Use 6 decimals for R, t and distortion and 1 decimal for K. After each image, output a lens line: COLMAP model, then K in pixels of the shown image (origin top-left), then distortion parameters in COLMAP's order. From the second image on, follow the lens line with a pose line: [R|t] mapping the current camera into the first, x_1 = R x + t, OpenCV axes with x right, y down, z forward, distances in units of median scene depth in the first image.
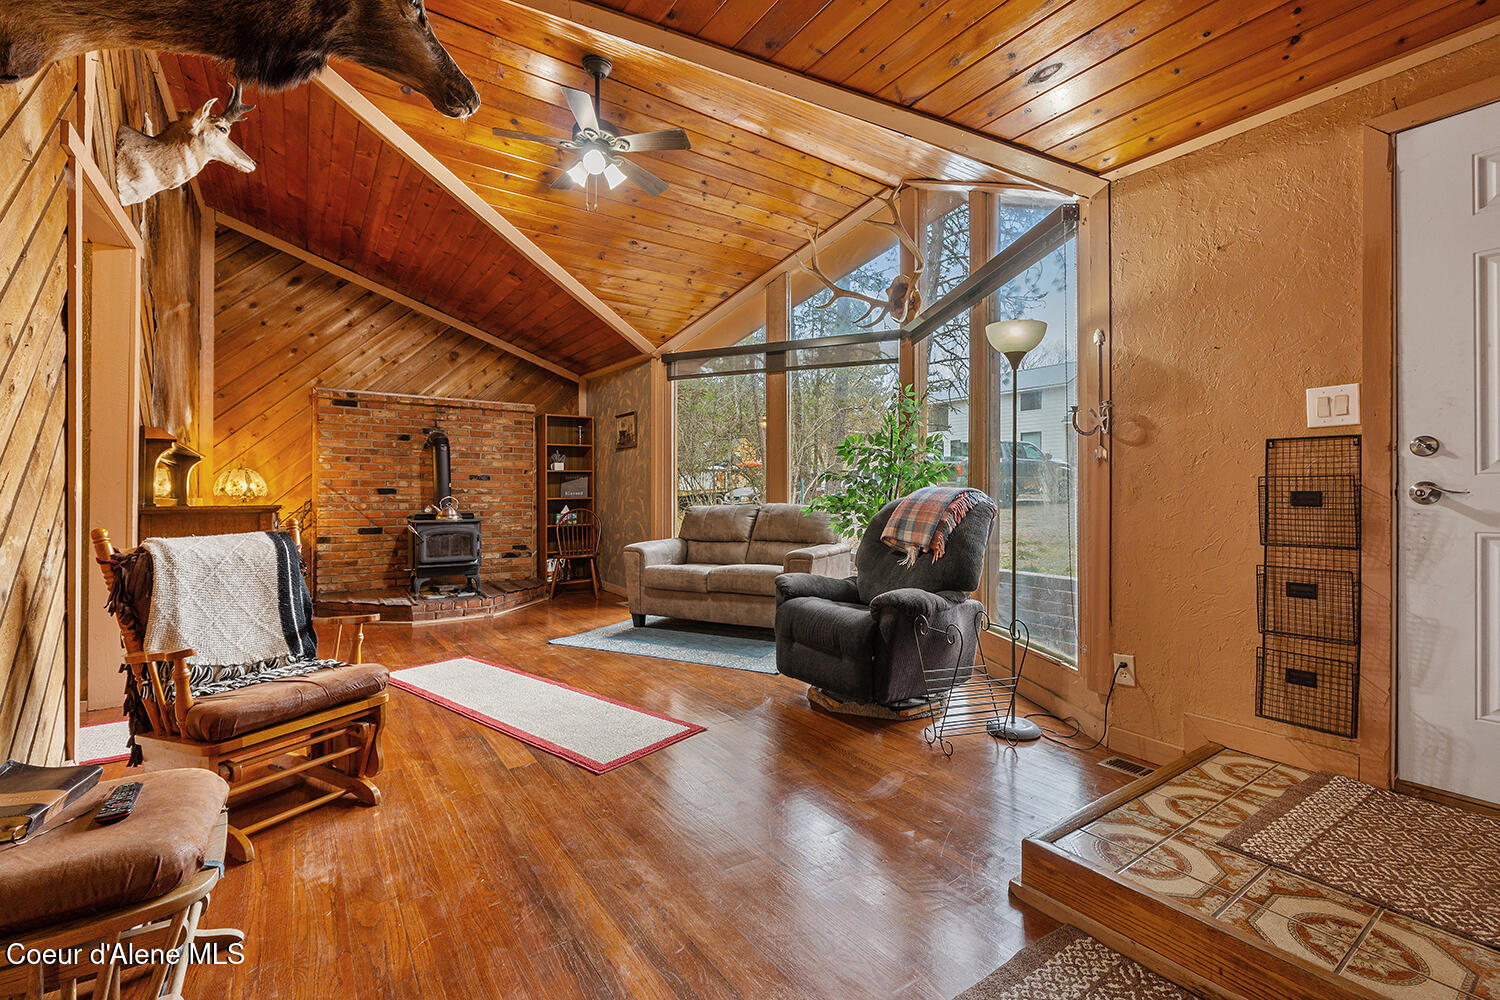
lens RADIAL K [[648.6, 0, 750.0], [0, 648.6, 500.0], [0, 0, 1]] dist [-0.001098, -0.000063]
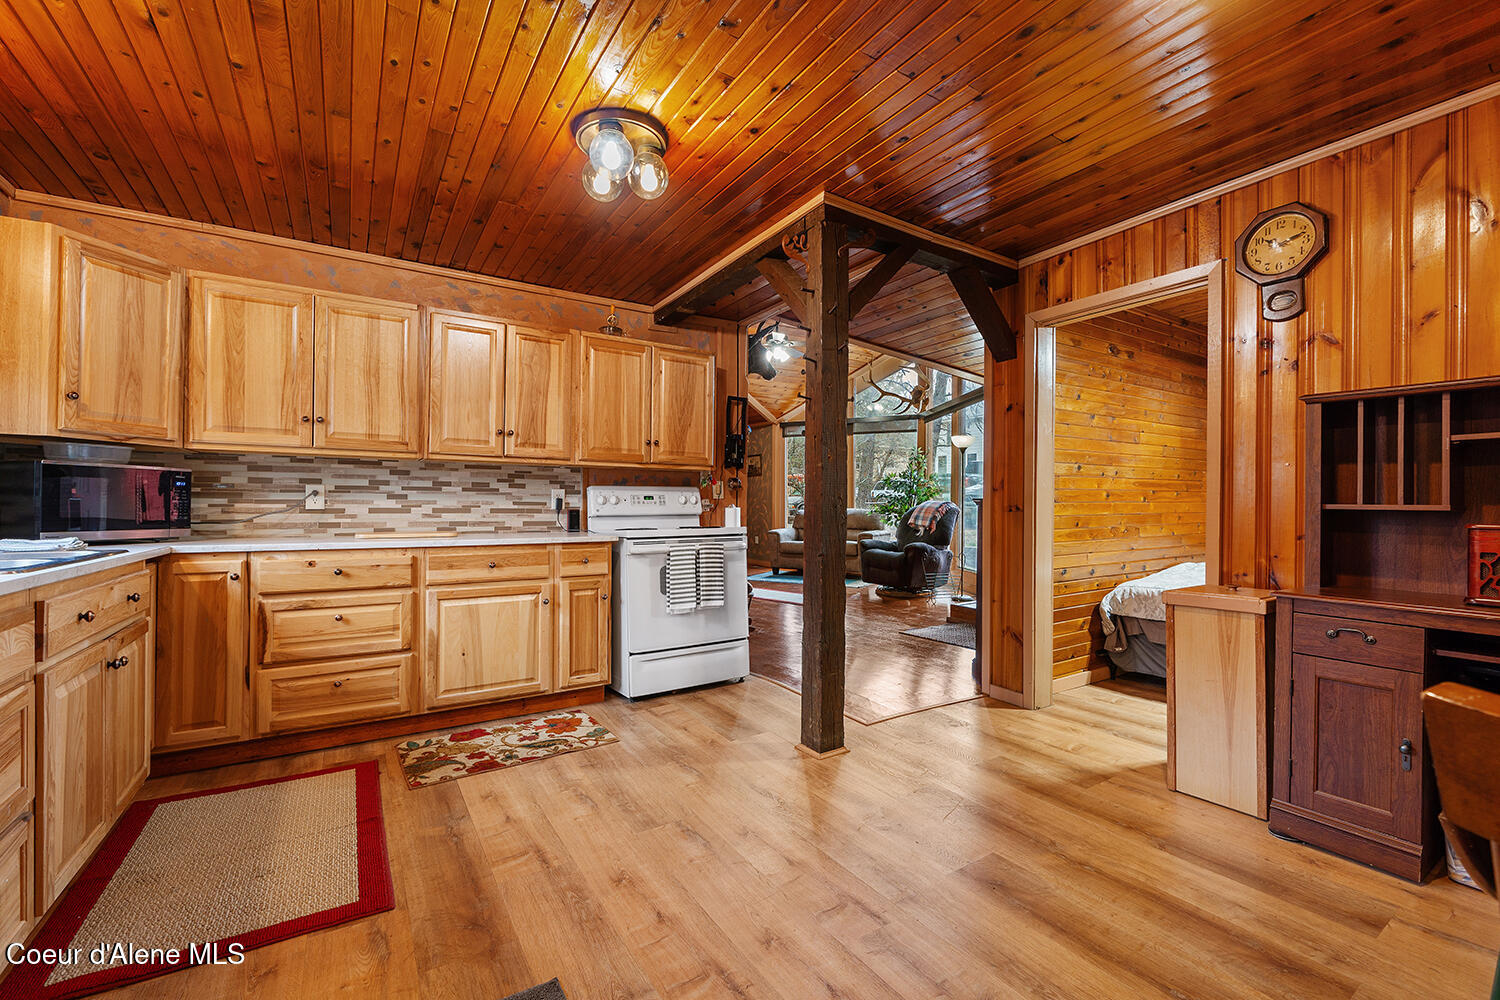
lens RADIAL K [[628.4, 0, 757.0], [0, 628.4, 504.3], [0, 0, 1]] dist [-0.009971, -0.000178]
pose [[0.999507, 0.001885, -0.031326, -0.175909], [-0.002046, 0.999985, -0.005119, 0.003092], [0.031316, 0.005181, 0.999496, -0.827911]]
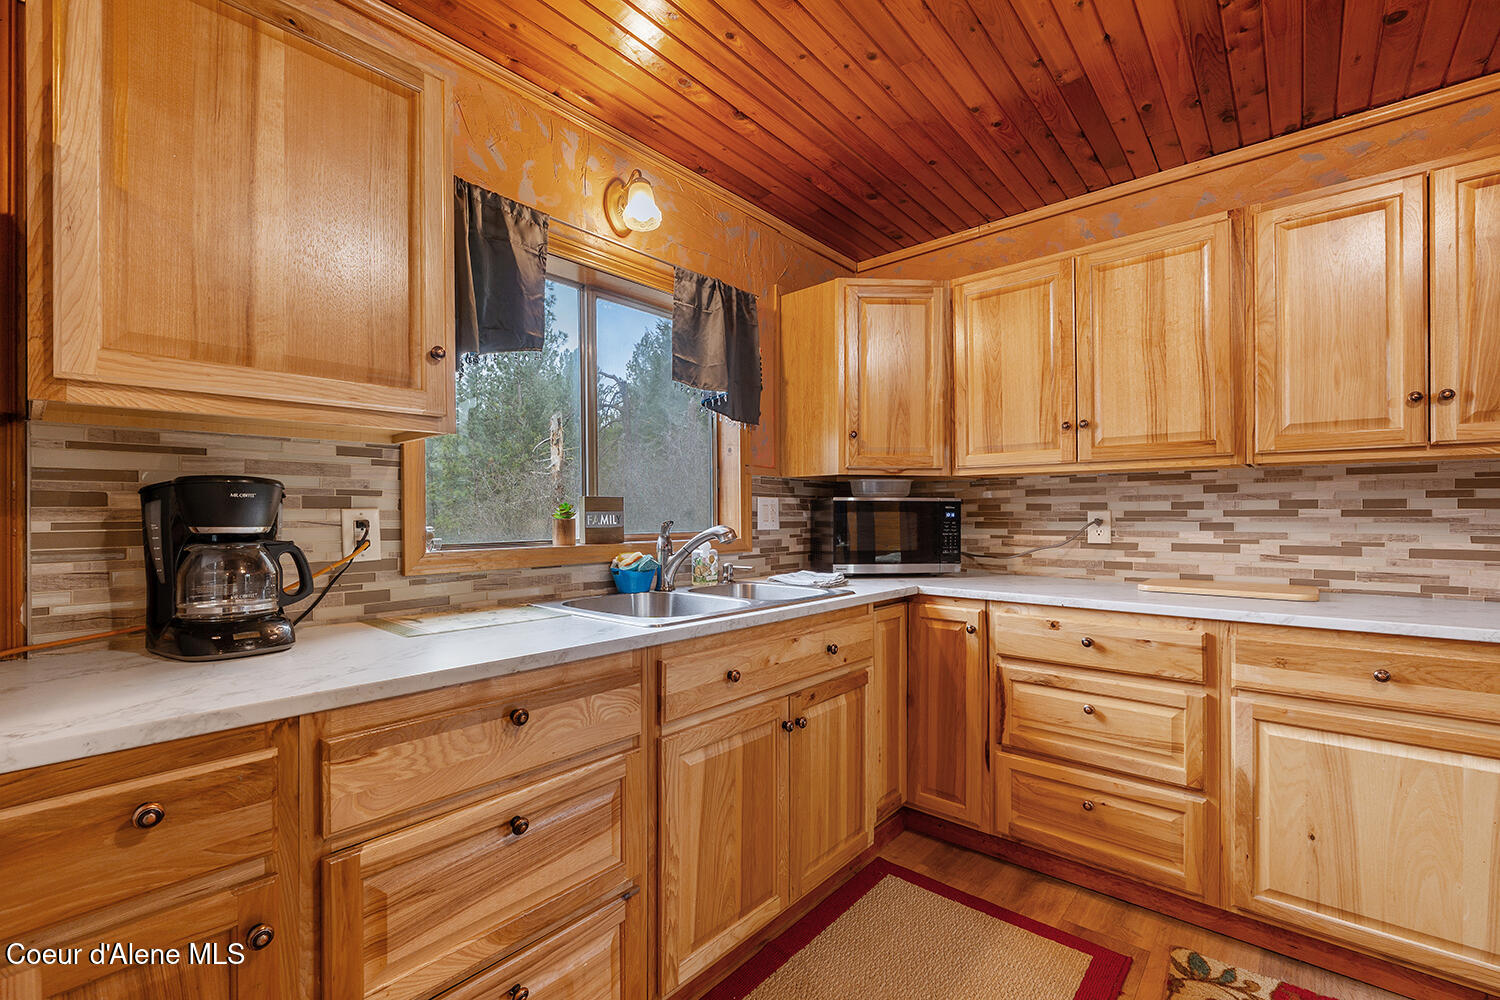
lens RADIAL K [[642.7, 0, 745.7], [0, 642.7, 510.3], [0, 0, 1]] dist [-0.007019, -0.000251]
pose [[0.243947, -0.010917, -0.969727, -0.234112], [0.001510, 0.999940, -0.010877, -0.014555], [0.969787, 0.001189, 0.243949, -0.590685]]
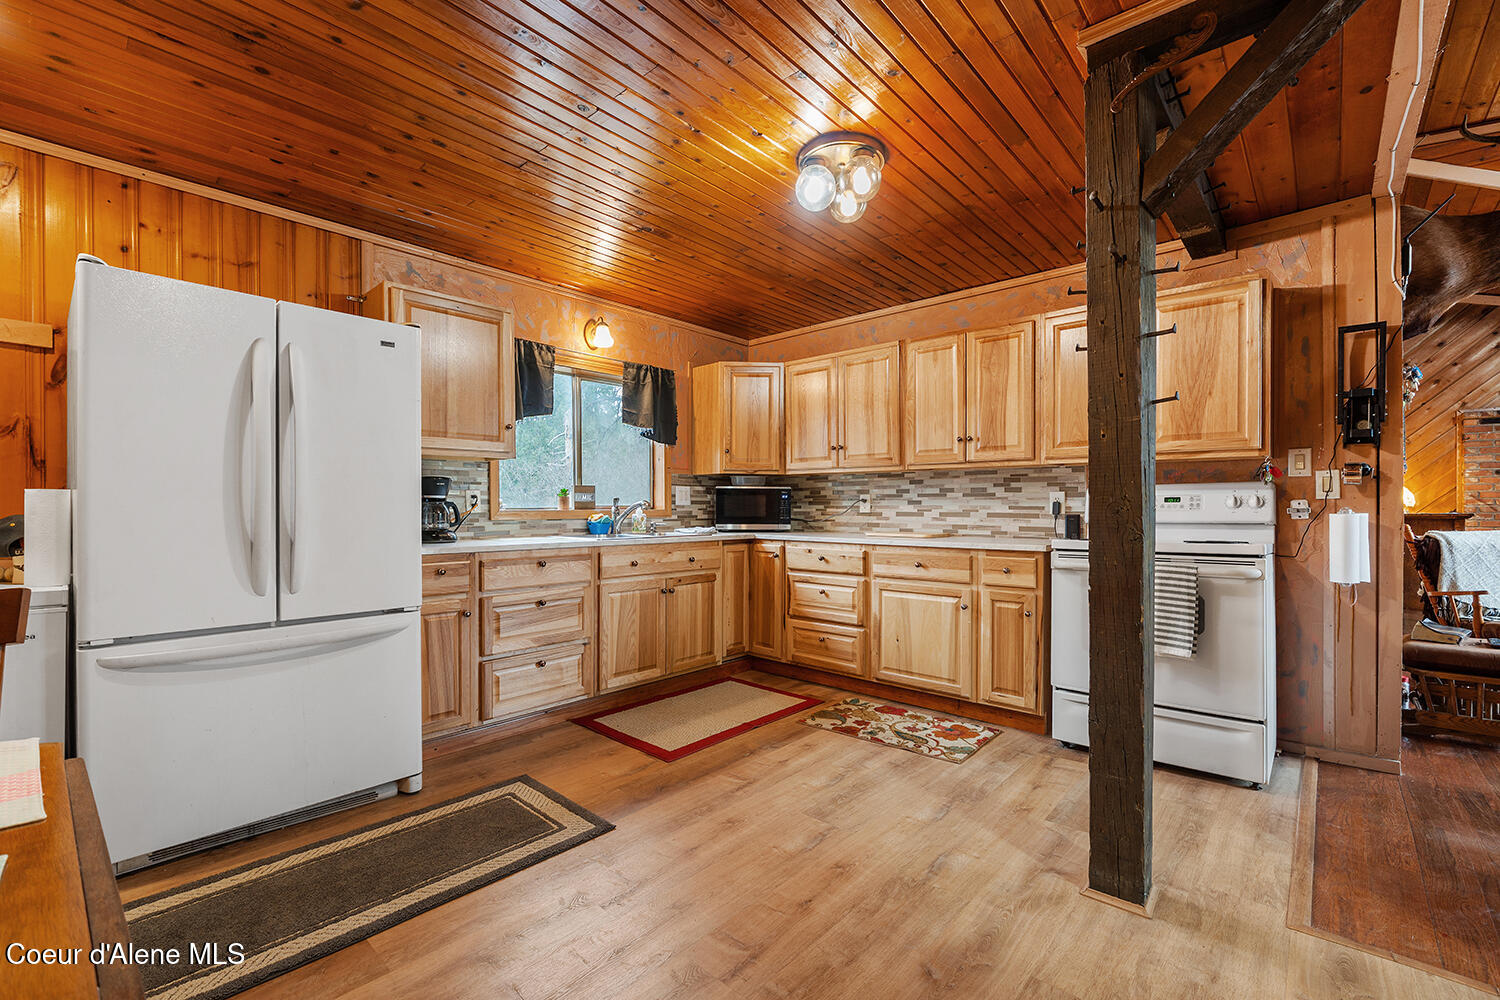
lens RADIAL K [[642.7, 0, 745.7], [0, 642.7, 510.3], [0, 0, 1]] dist [-0.007019, -0.000251]
pose [[0.221731, 0.003298, -0.975102, 0.166796], [-0.002194, 0.999993, 0.002883, 0.000252], [0.975105, 0.001501, 0.221737, -0.559780]]
